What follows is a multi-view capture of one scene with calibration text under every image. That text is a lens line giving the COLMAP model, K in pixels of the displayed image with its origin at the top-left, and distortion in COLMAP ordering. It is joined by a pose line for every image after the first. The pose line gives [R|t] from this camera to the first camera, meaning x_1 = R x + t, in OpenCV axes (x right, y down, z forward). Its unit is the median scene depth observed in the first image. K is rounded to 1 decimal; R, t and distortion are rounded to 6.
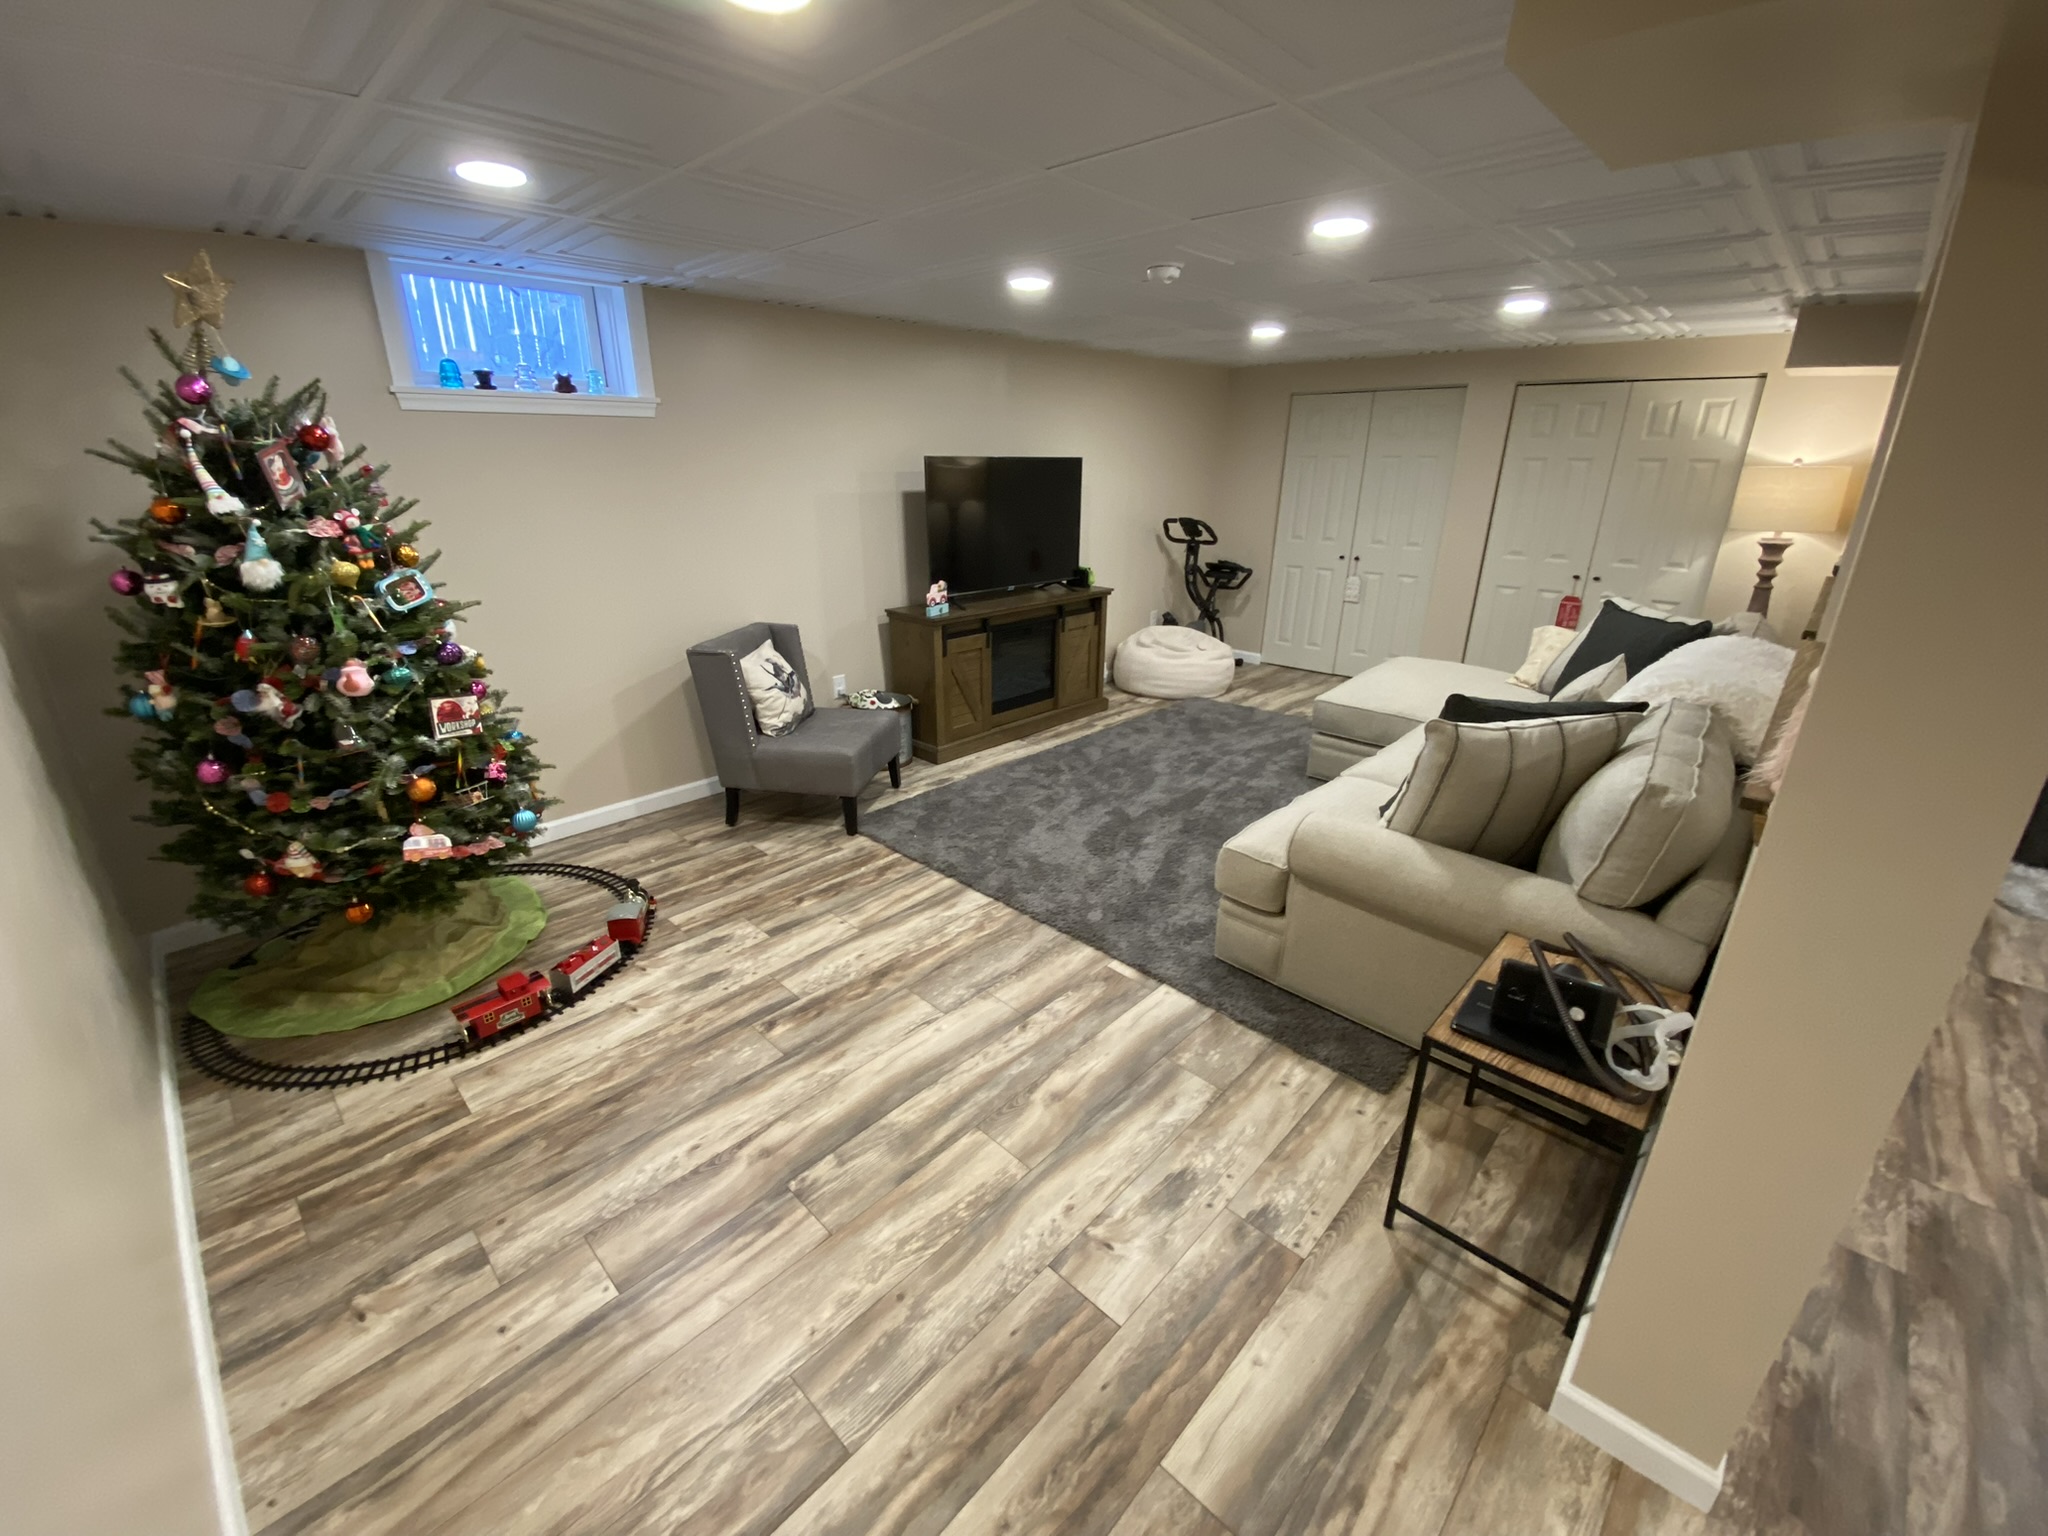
lens RADIAL K [[815.1, 0, 1010.8], [0, 815.1, 769.3], [0, 0, 1]] dist [-0.012389, -0.007039]
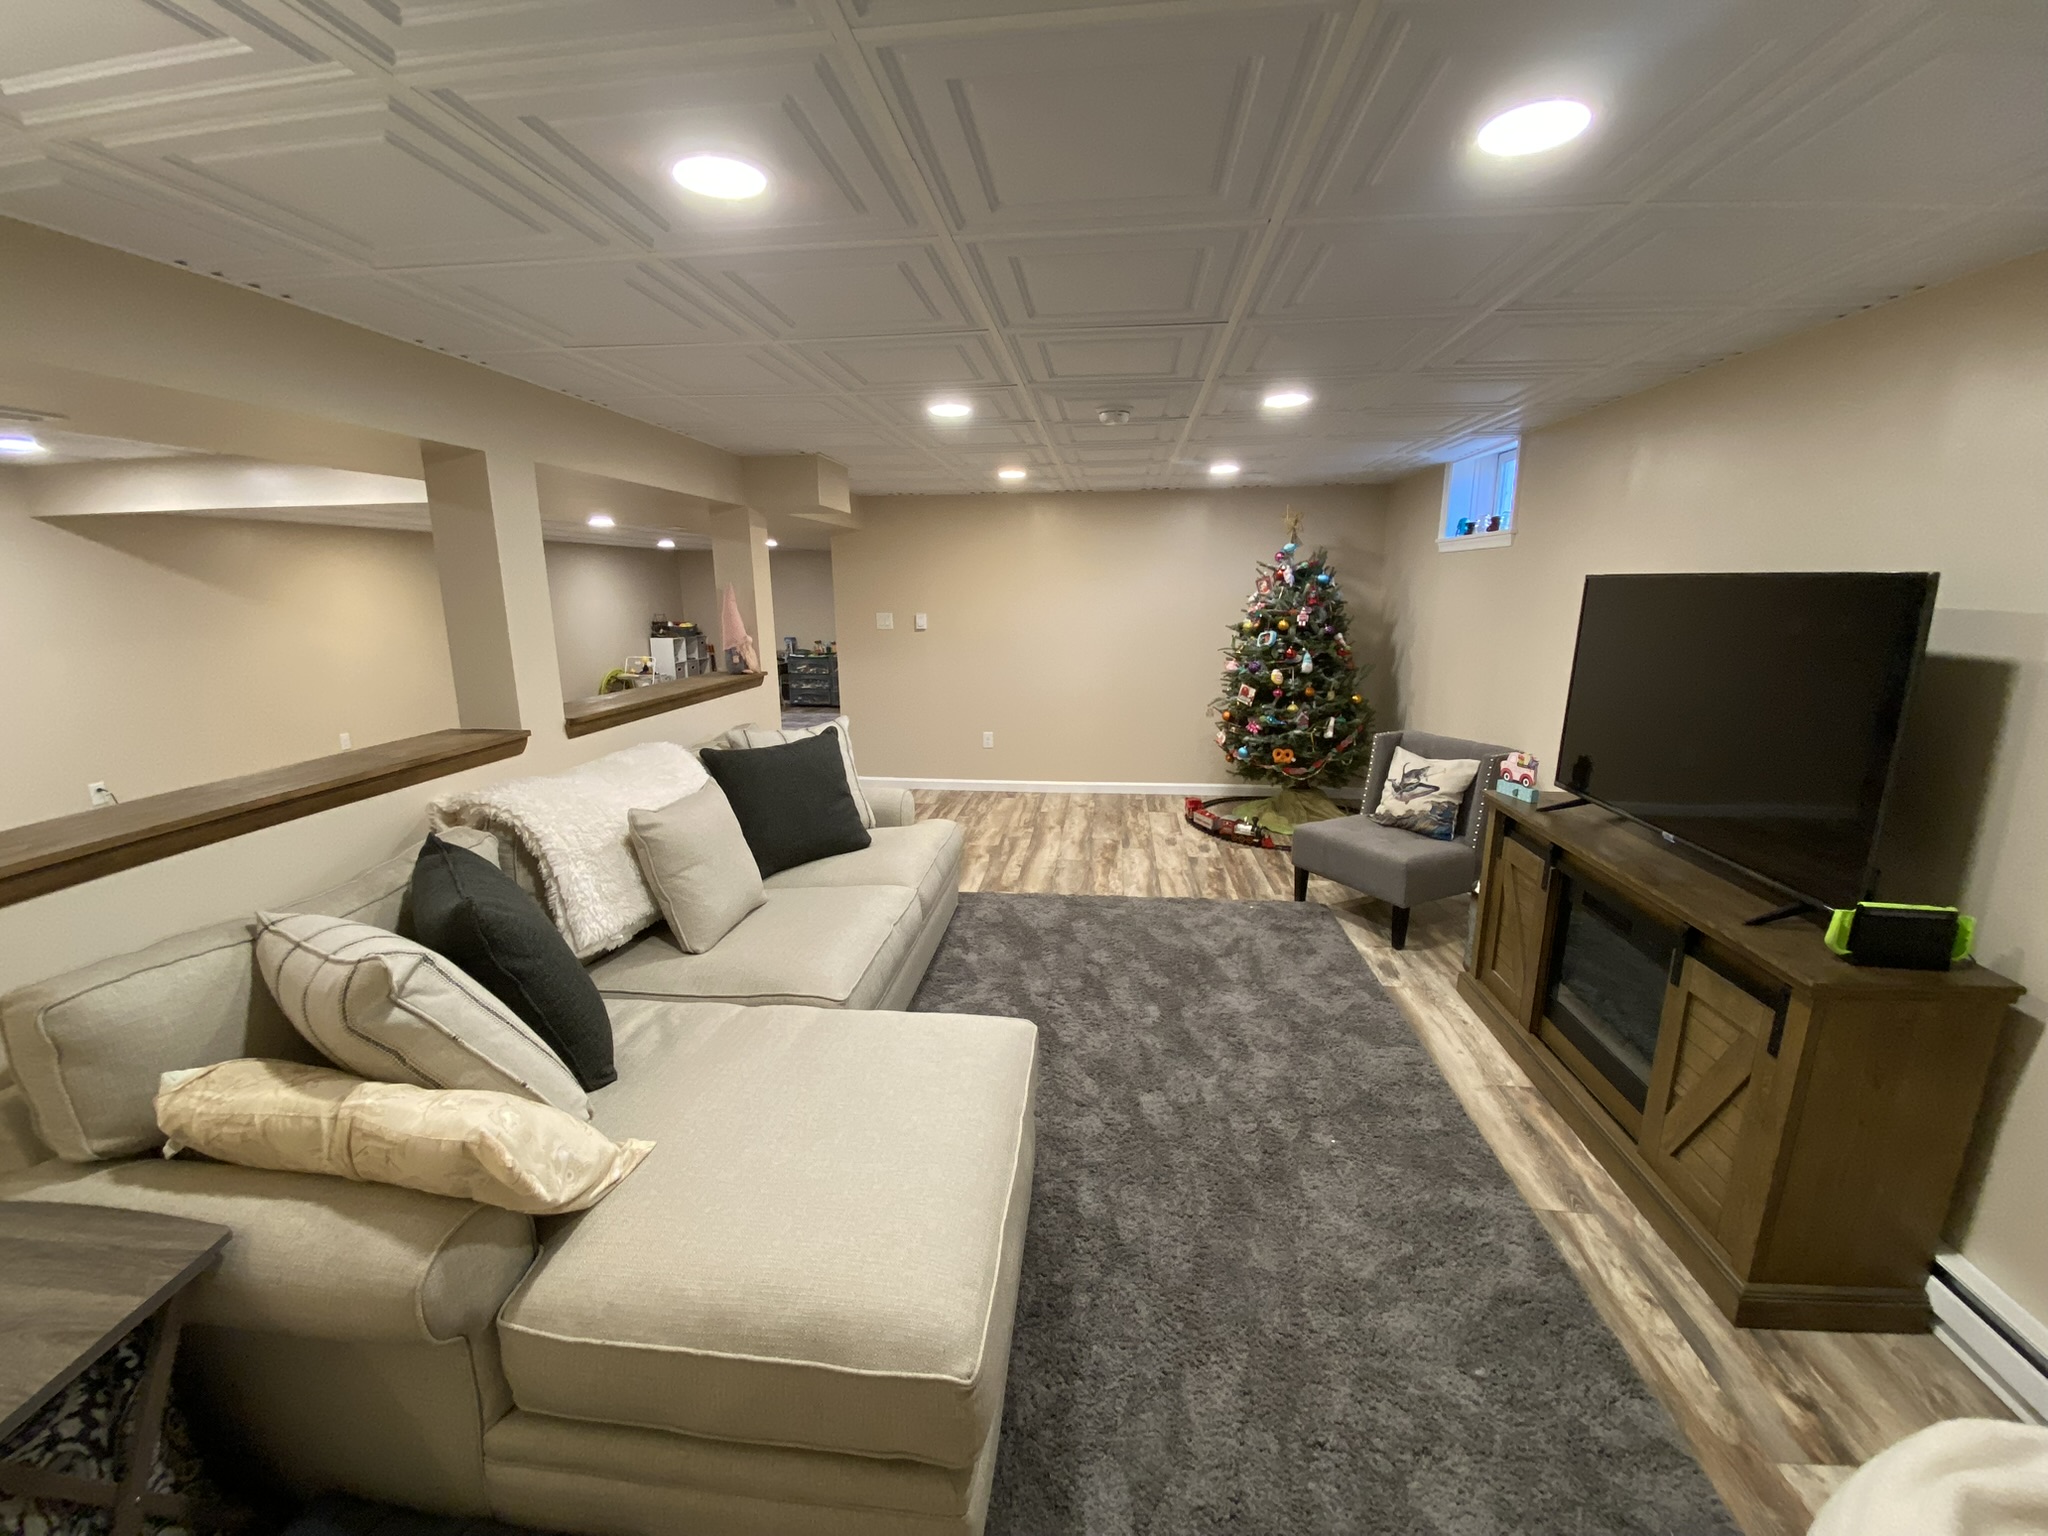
lens RADIAL K [[815.1, 0, 1020.3], [0, 815.1, 766.2], [0, 0, 1]] dist [-0.012389, -0.007039]
pose [[-0.791146, 0.134082, -0.596750, 1.070877], [-0.210807, 0.856113, 0.471838, -0.753077], [0.574150, 0.499092, -0.649045, 2.009033]]
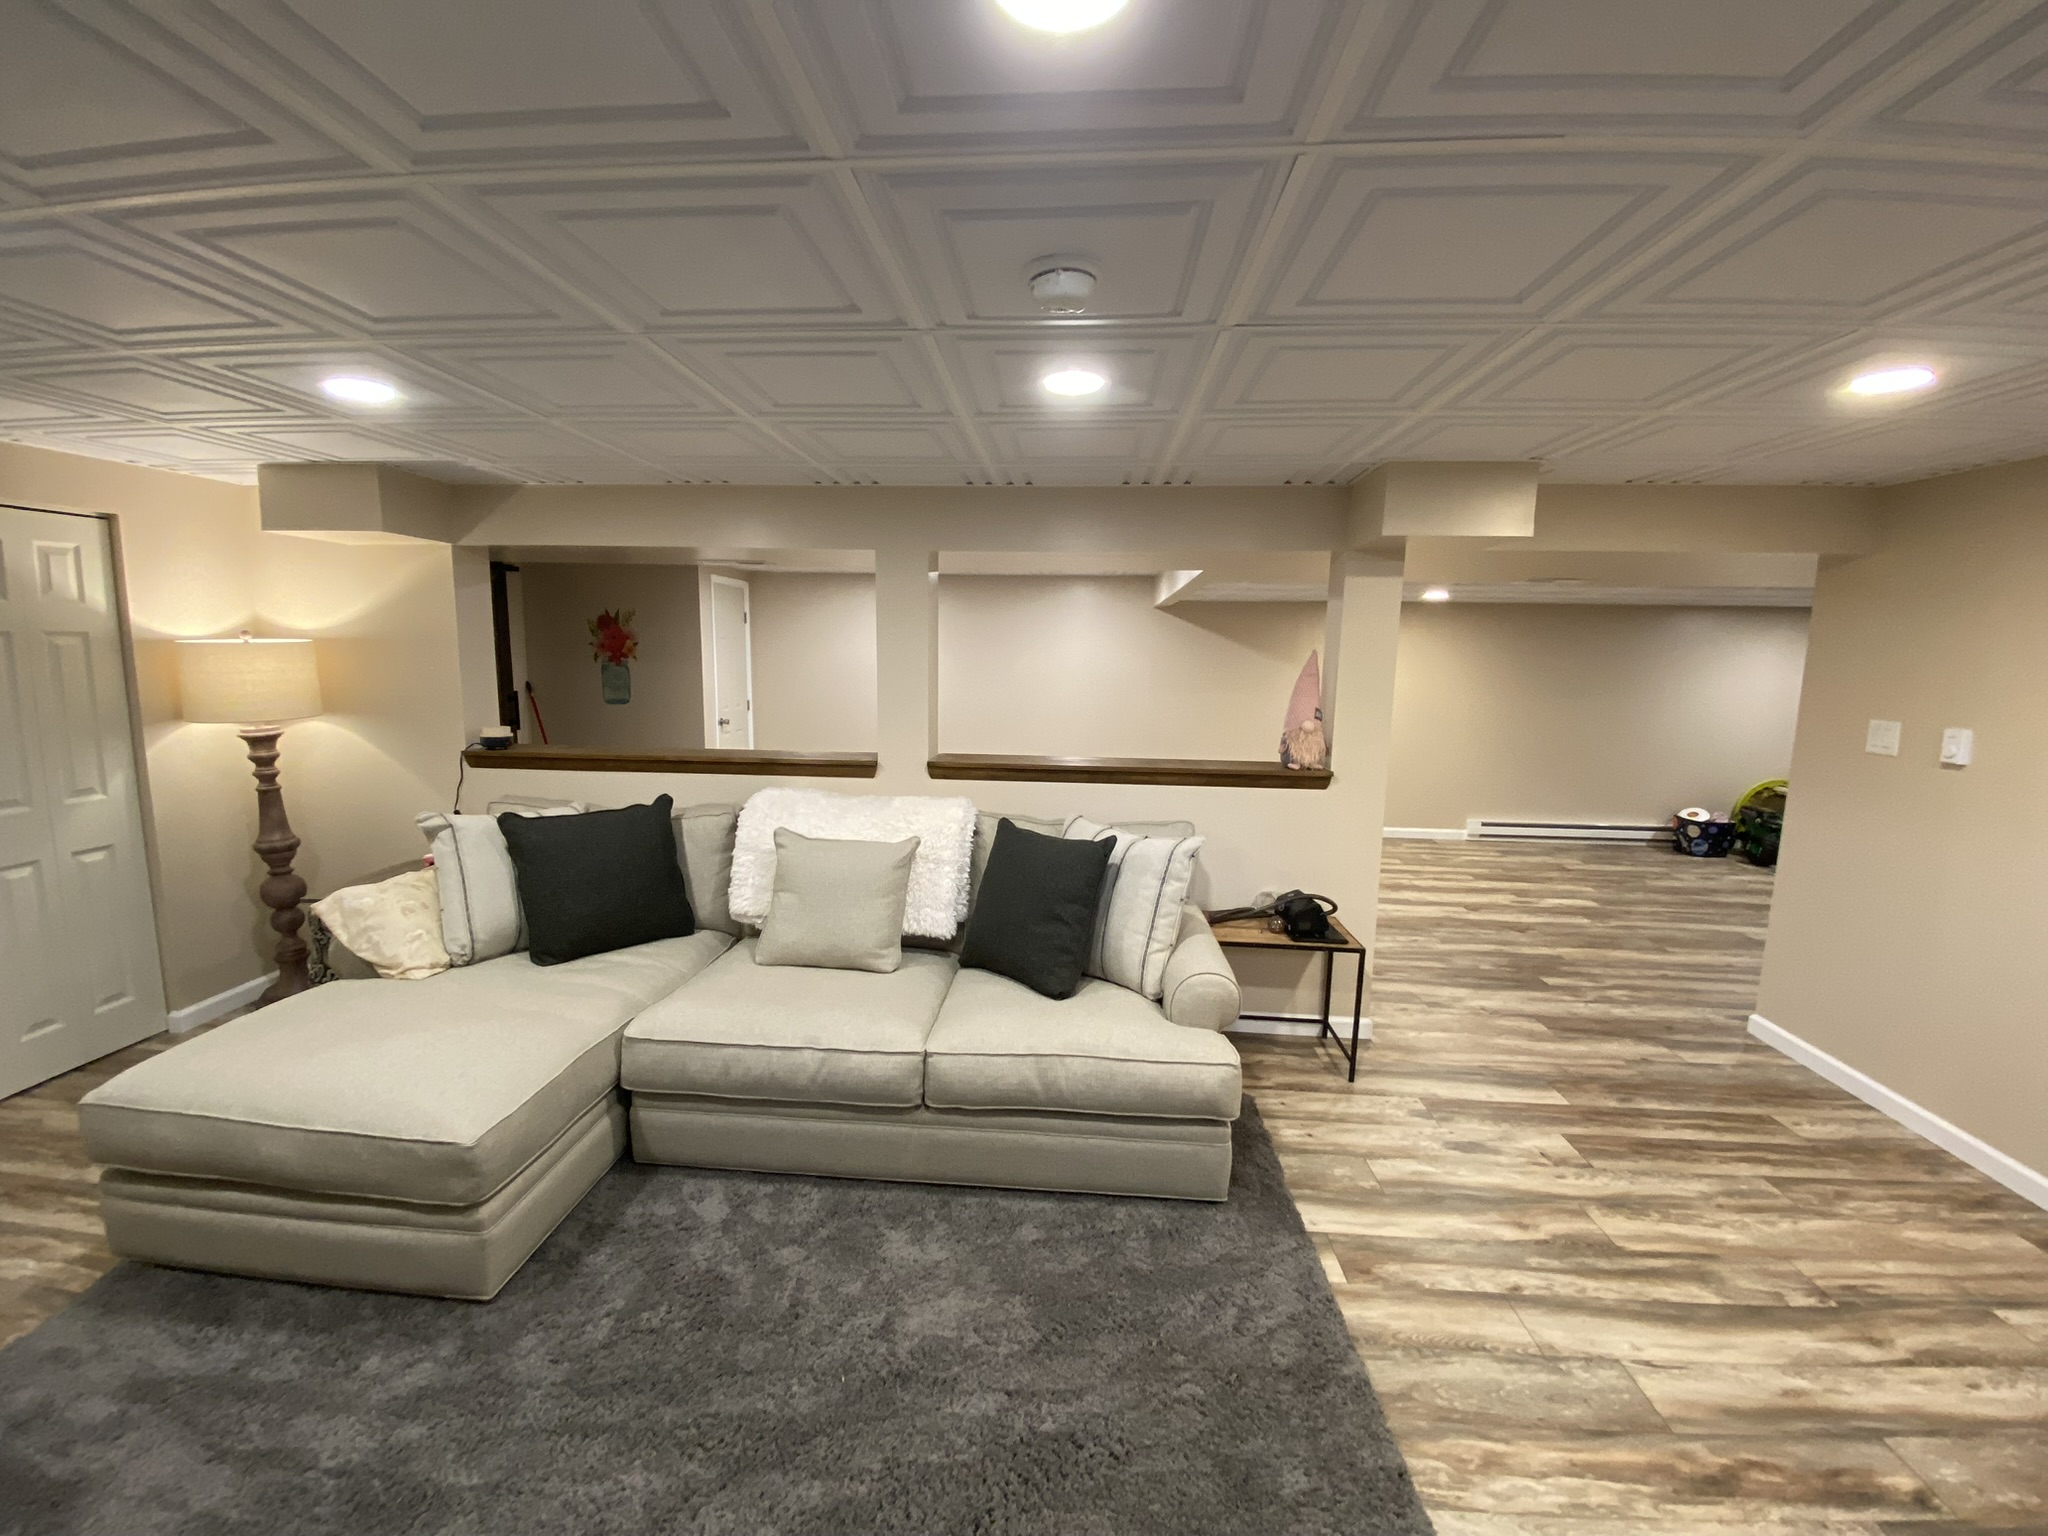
lens RADIAL K [[815.1, 0, 1006.9], [0, 815.1, 770.6], [0, 0, 1]] dist [-0.012389, -0.007039]
pose [[-0.629060, -0.116252, 0.768615, -0.216079], [0.260100, 0.900288, 0.349042, -0.562200], [-0.732551, 0.419485, -0.536098, 1.508547]]
